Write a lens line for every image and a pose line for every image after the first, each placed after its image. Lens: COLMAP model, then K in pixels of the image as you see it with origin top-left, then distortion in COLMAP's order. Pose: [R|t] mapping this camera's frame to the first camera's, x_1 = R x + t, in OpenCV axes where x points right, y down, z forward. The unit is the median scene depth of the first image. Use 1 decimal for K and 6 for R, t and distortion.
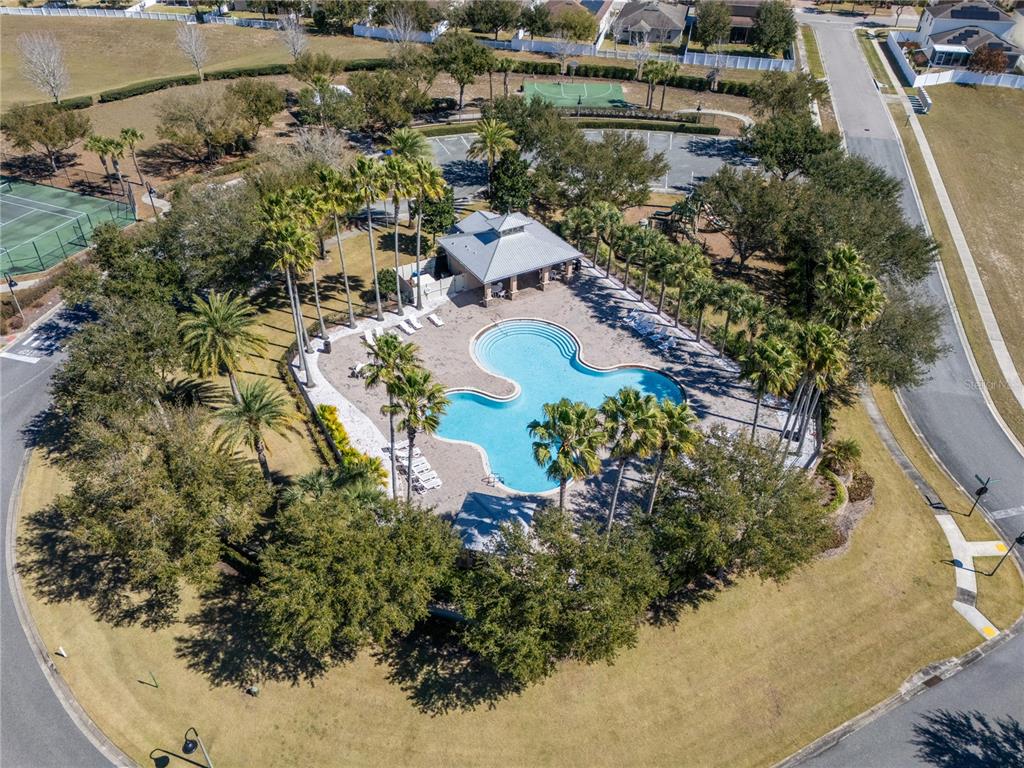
lens RADIAL K [[760.9, 0, 517.5], [0, 760.9, 382.1], [0, 0, 1]] dist [0.060544, -0.040531]
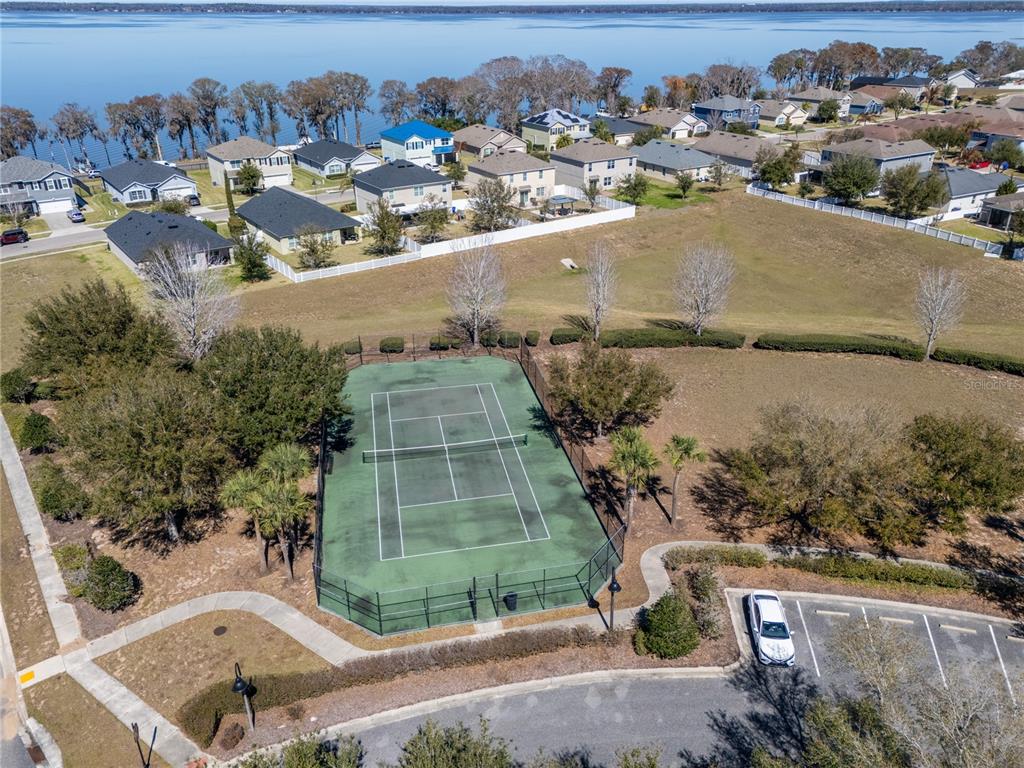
lens RADIAL K [[760.9, 0, 517.5], [0, 760.9, 382.1], [0, 0, 1]] dist [0.060544, -0.040531]
pose [[0.548114, 0.346736, -0.761148, -0.160956], [-0.491025, 0.870095, 0.042772, -0.320448], [0.677101, 0.350298, 0.647167, 0.537460]]
